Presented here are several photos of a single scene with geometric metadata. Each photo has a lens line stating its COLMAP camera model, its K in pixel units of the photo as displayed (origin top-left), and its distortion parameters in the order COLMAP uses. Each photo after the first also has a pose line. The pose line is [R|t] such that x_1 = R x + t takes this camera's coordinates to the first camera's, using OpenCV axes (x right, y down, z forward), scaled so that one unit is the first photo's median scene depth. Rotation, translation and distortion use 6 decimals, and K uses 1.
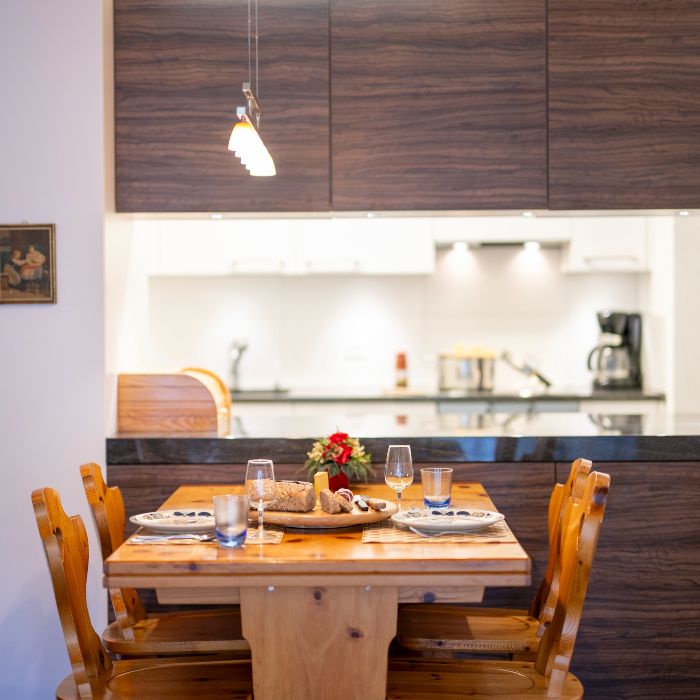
lens RADIAL K [[1527.2, 0, 335.5], [0, 1527.2, 349.4], [0, 0, 1]] dist [-0.006639, -0.048305]
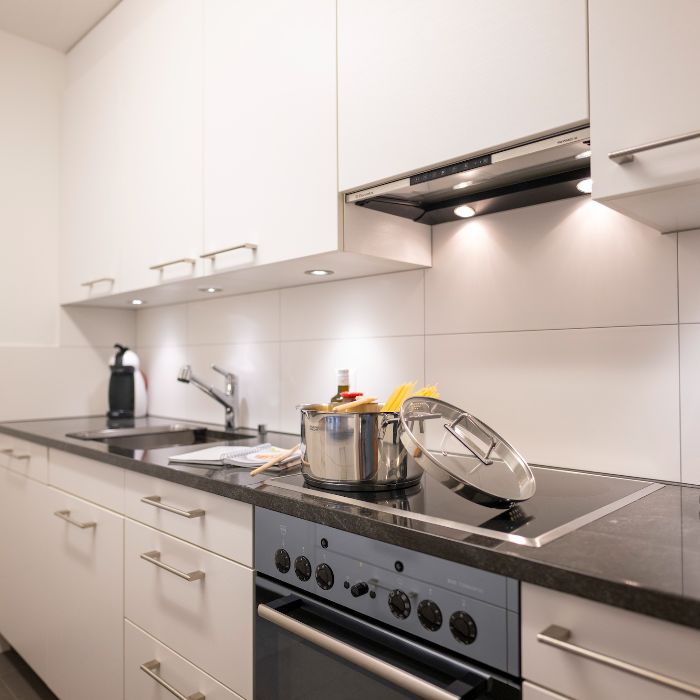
lens RADIAL K [[590.1, 0, 352.0], [0, 590.1, 352.1], [0, 0, 1]] dist [-0.006705, -0.002630]
pose [[0.732026, -0.006555, -0.681246, 0.300311], [-0.020952, 0.999264, -0.032128, -0.010566], [0.680955, 0.037792, 0.731350, 1.213090]]
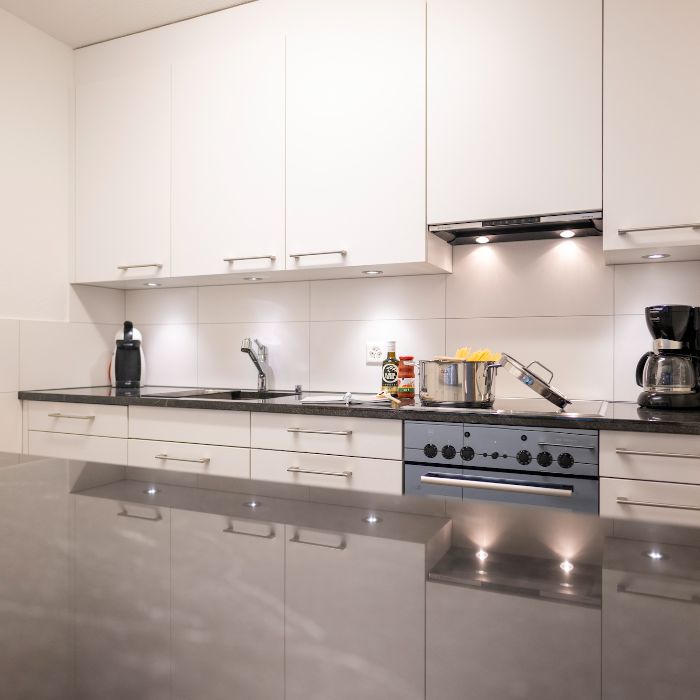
lens RADIAL K [[608.5, 0, 350.0], [0, 608.5, 350.0], [0, 0, 1]] dist [0.000910, 0.000294]
pose [[0.919423, 0.009678, -0.393150, 0.225773], [-0.021074, 0.999473, -0.024680, 0.010691], [0.392704, 0.030977, 0.919143, 0.964040]]
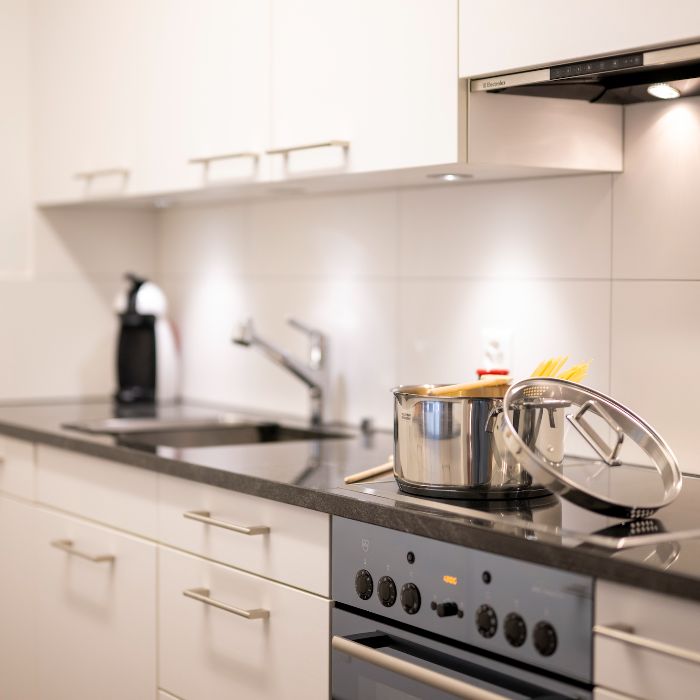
lens RADIAL K [[1527.2, 0, 335.5], [0, 1527.2, 349.4], [0, 0, 1]] dist [-0.006639, -0.048305]
pose [[0.568817, 0.047991, -0.821063, 0.508633], [-0.031180, 0.998837, 0.036781, -0.025054], [0.821873, 0.004679, 0.569652, 1.086376]]
